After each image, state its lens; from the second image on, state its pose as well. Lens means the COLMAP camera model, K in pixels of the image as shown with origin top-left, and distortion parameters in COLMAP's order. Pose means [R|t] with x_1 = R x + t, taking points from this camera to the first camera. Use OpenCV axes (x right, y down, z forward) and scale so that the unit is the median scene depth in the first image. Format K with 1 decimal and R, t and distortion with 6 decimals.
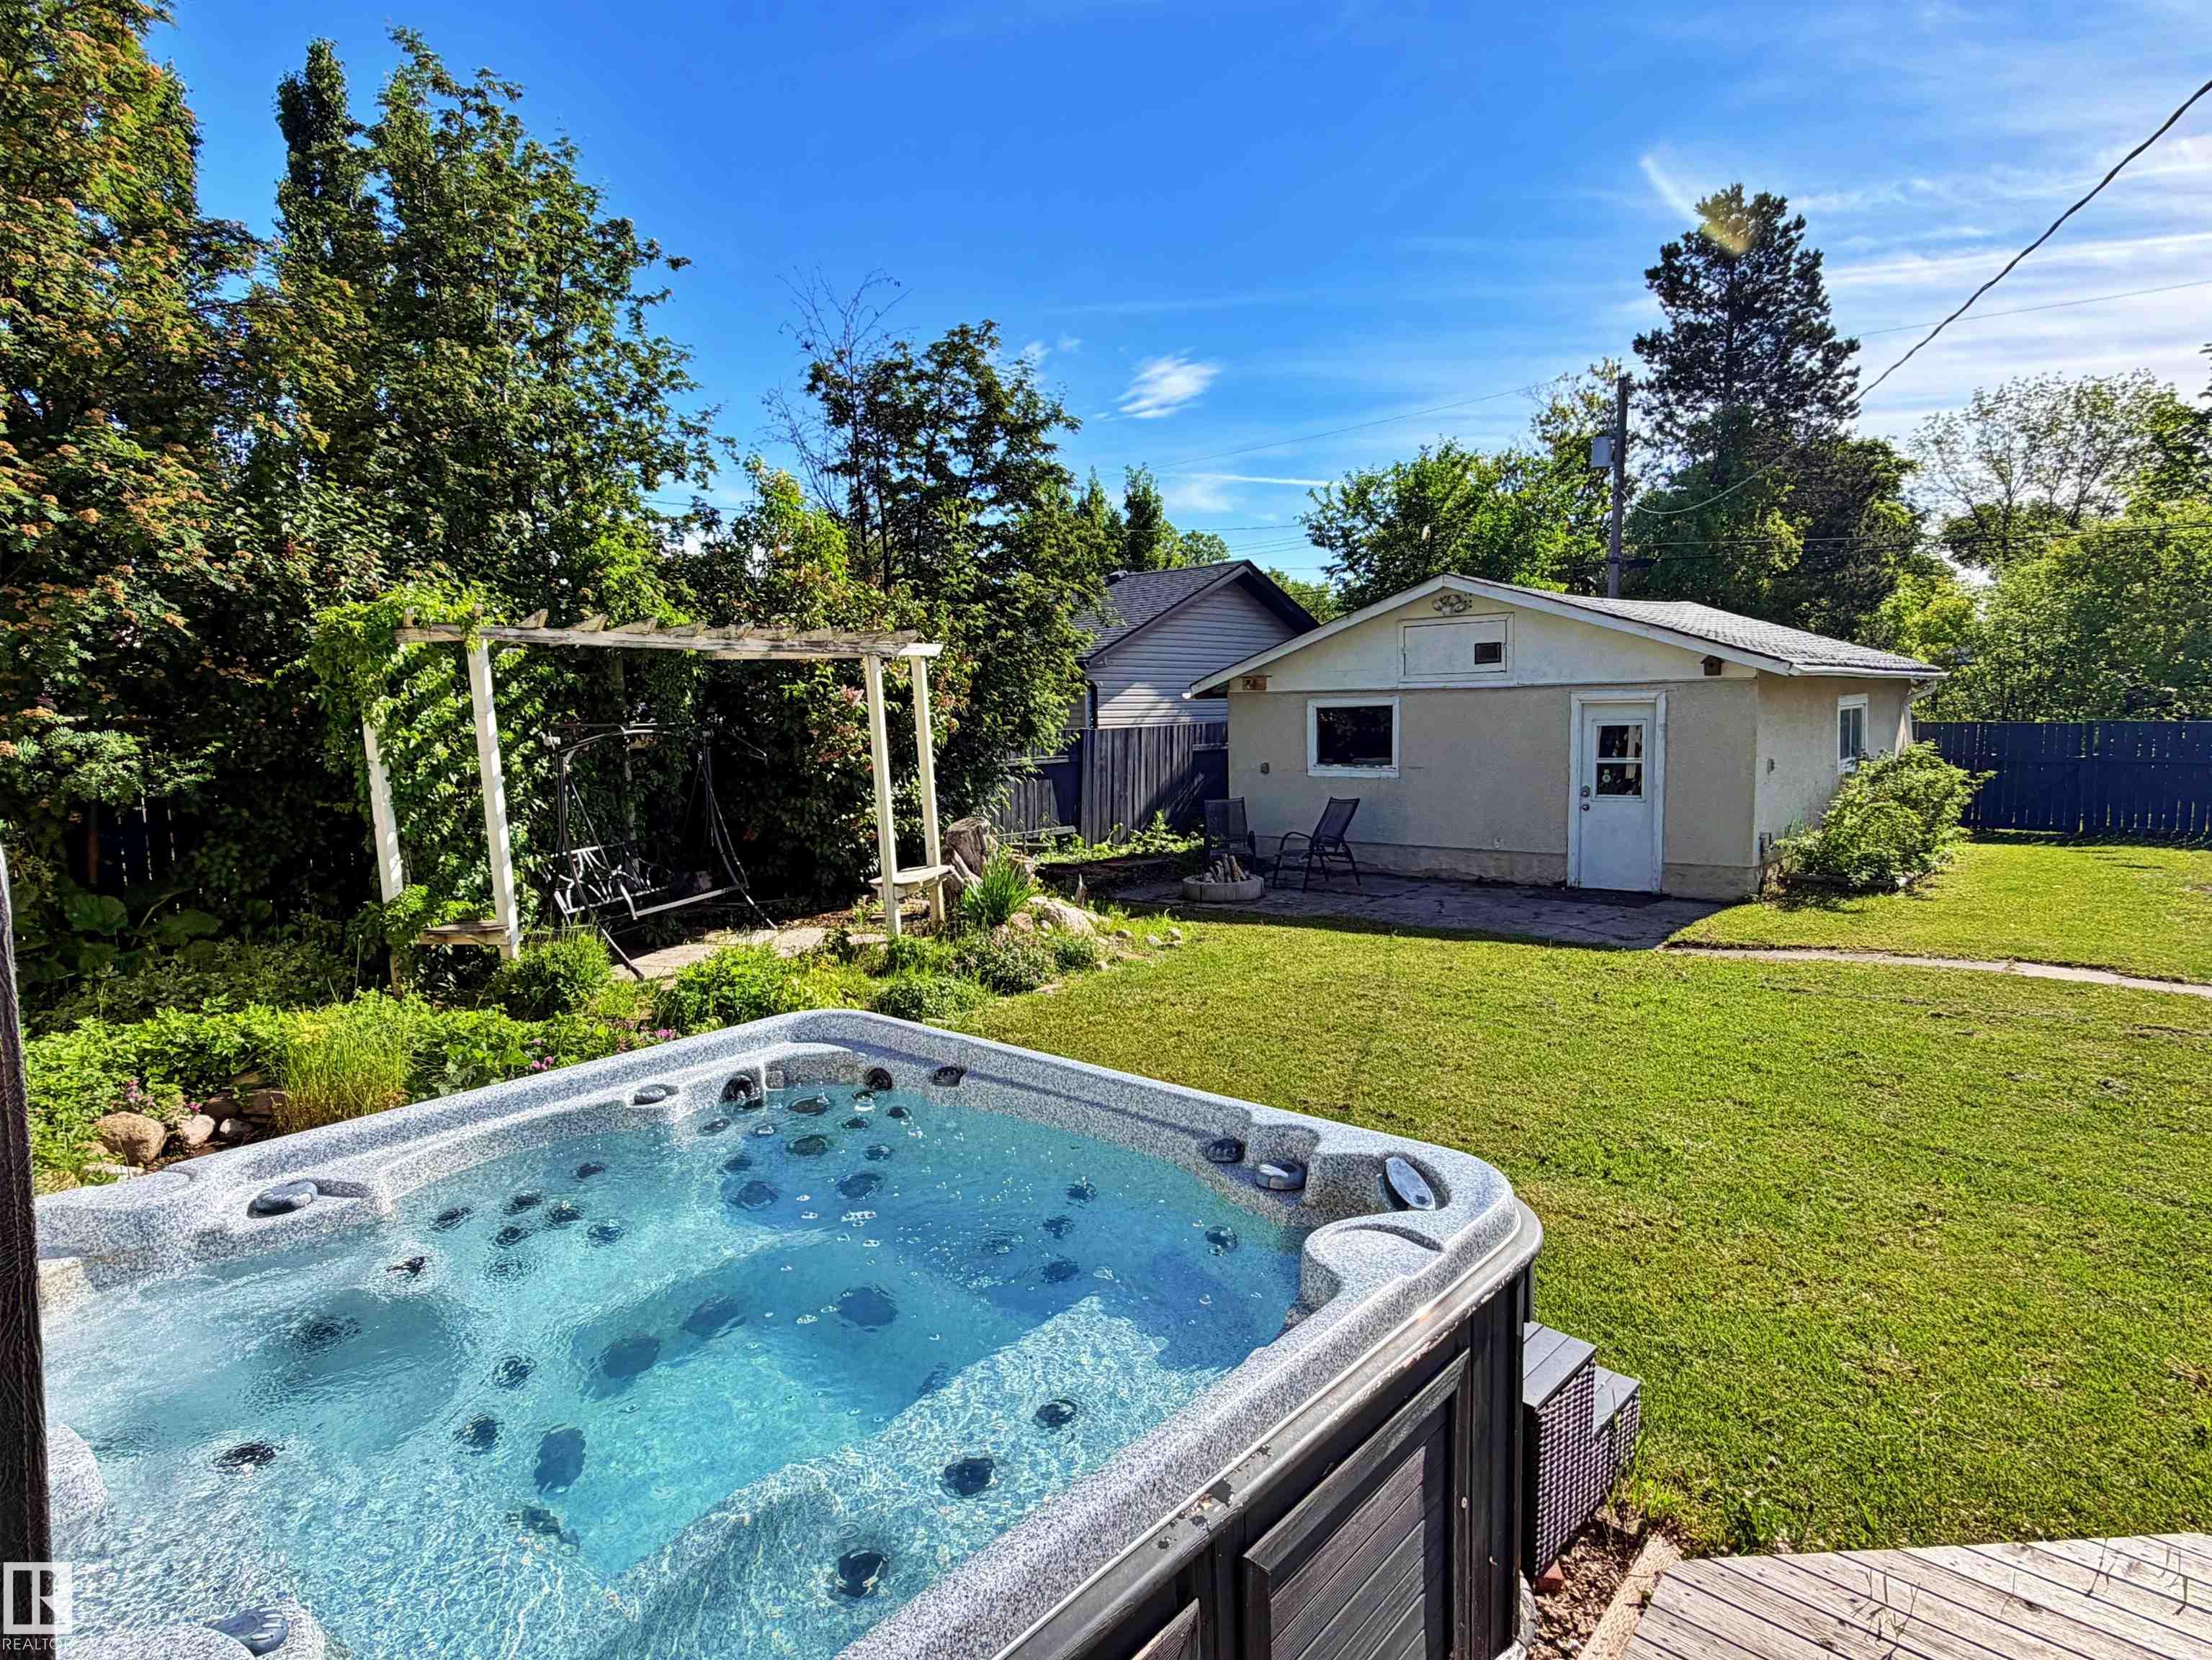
lens RADIAL K [[1230.9, 0, 1101.0], [0, 1230.9, 833.7], [0, 0, 1]] dist [0.000346, -0.000524]
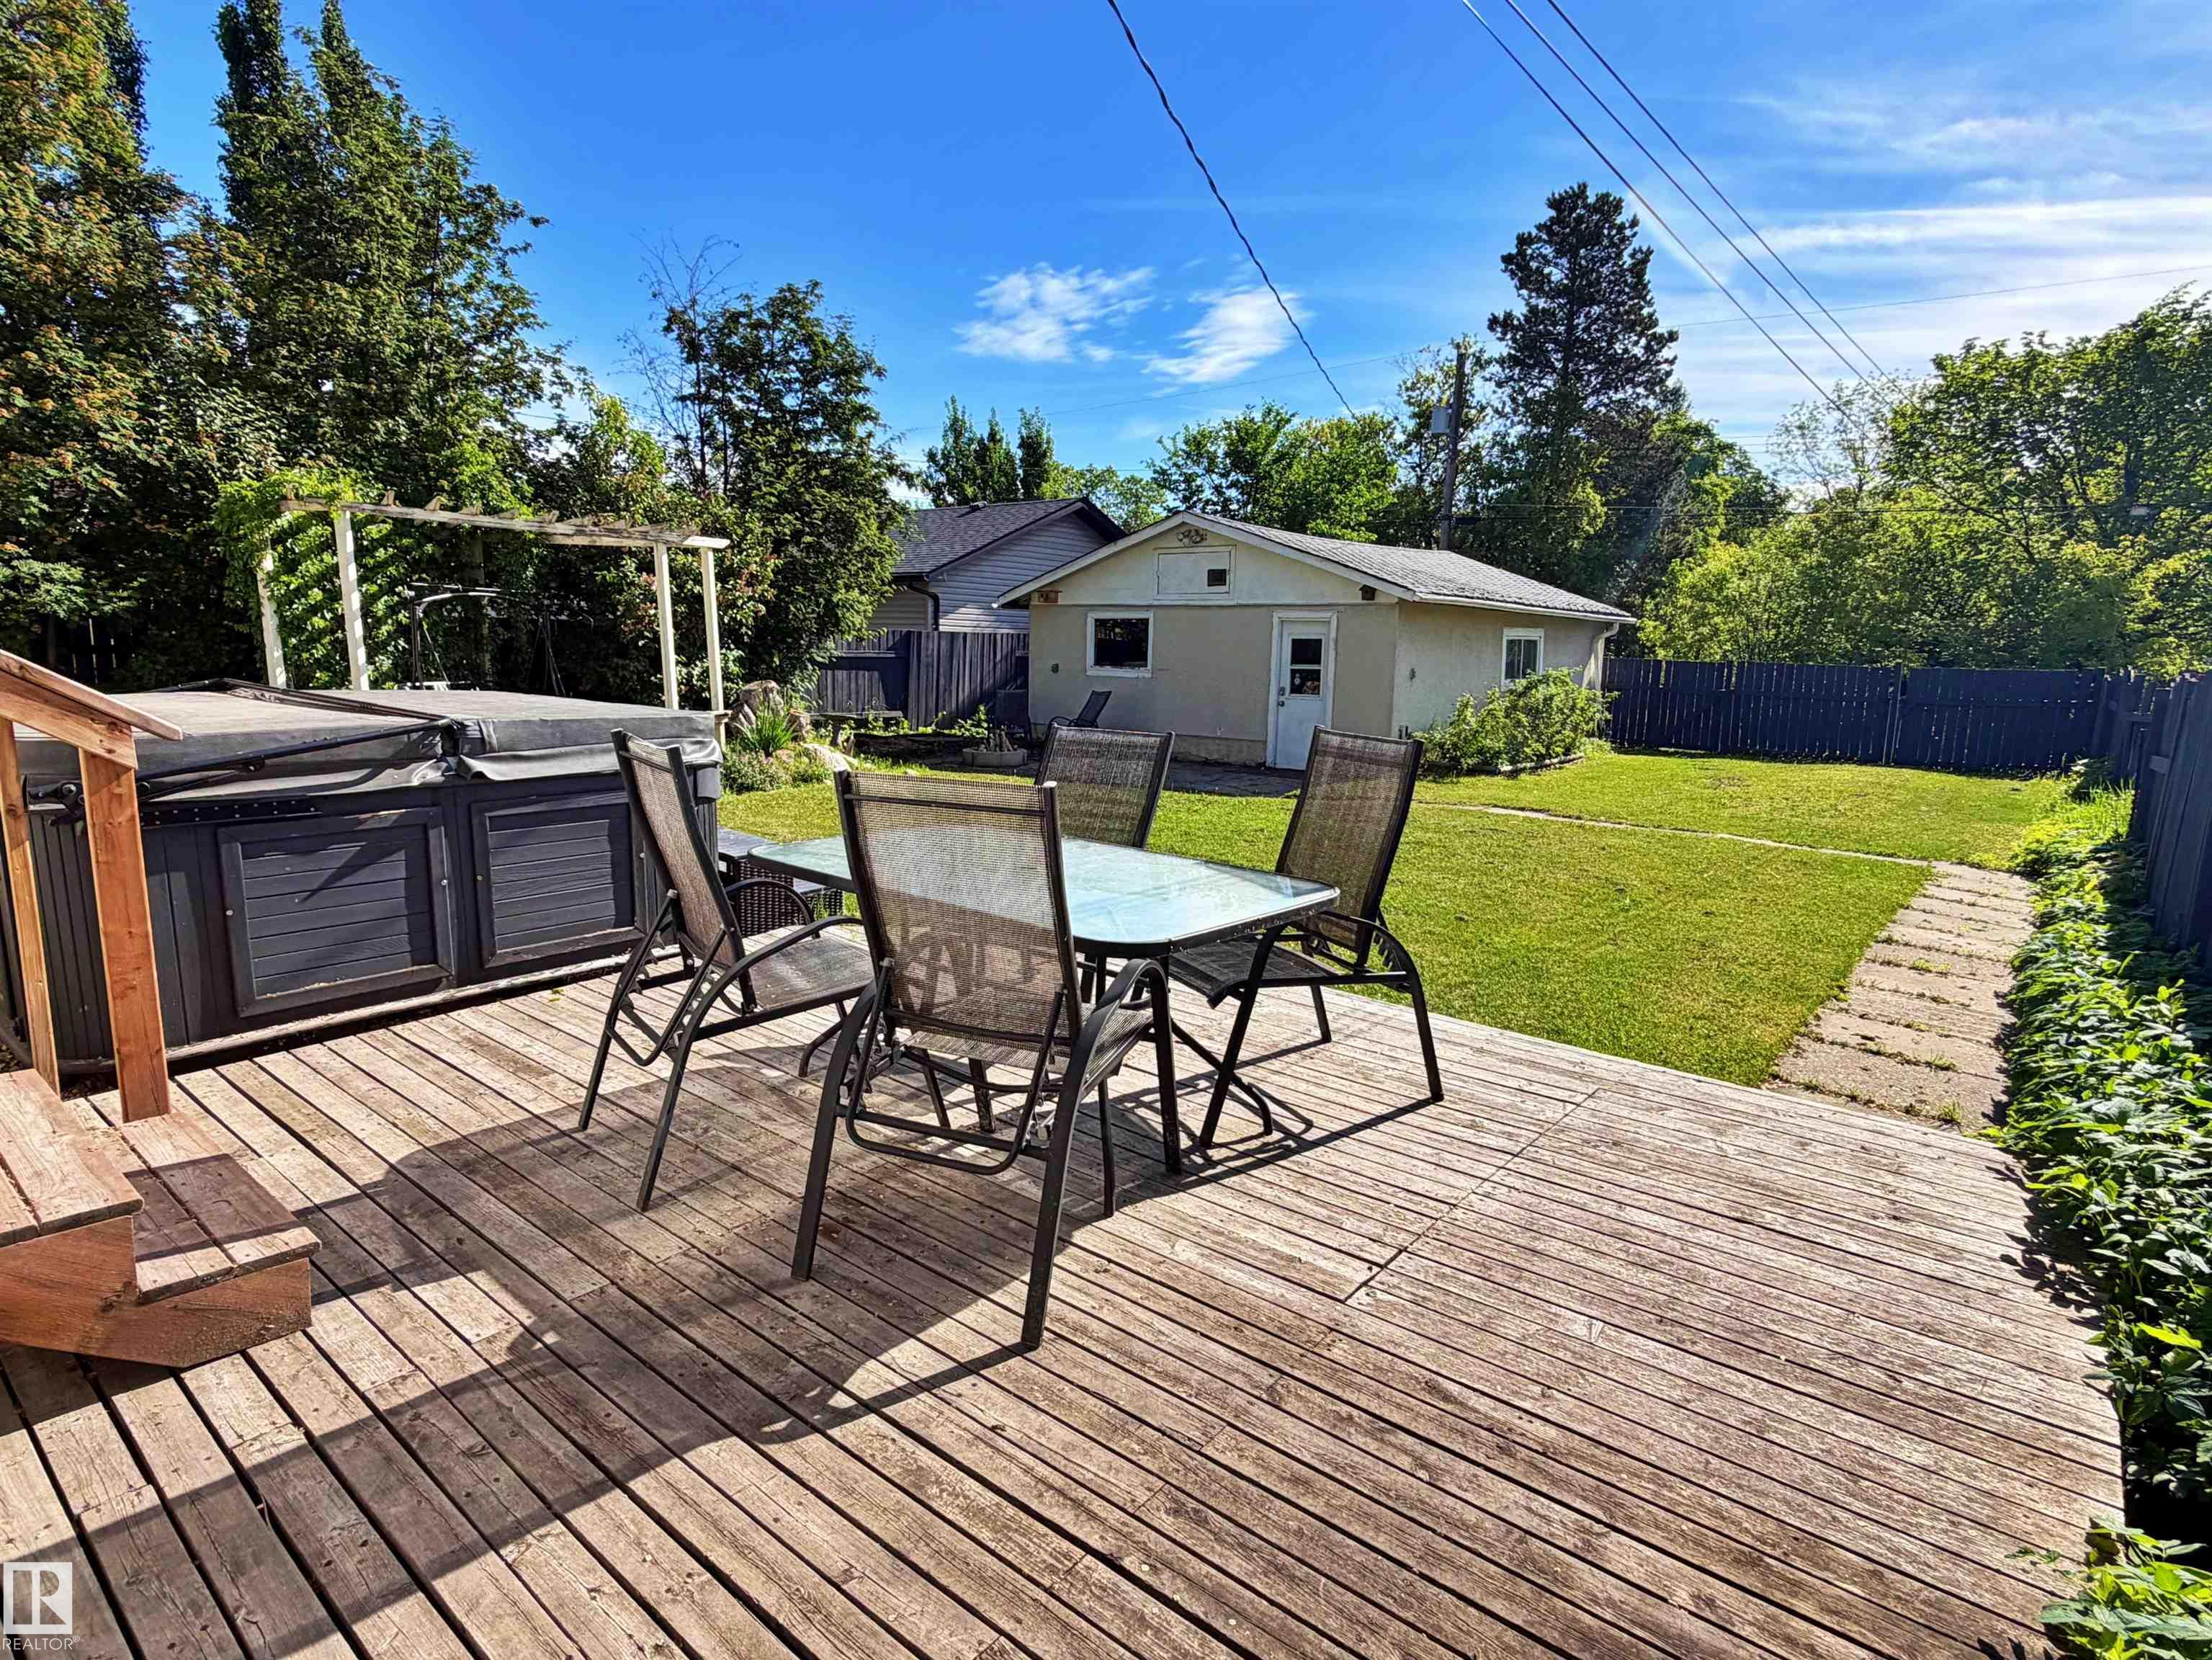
lens RADIAL K [[1178.9, 0, 1108.2], [0, 1178.9, 830.3], [0, 0, 1]] dist [-0.001212, 0.000732]
pose [[0.998300, 0.039288, 0.043063, 0.214802], [-0.041503, 0.997794, 0.051809, 0.066326], [-0.040933, -0.053508, 0.997728, -0.256727]]
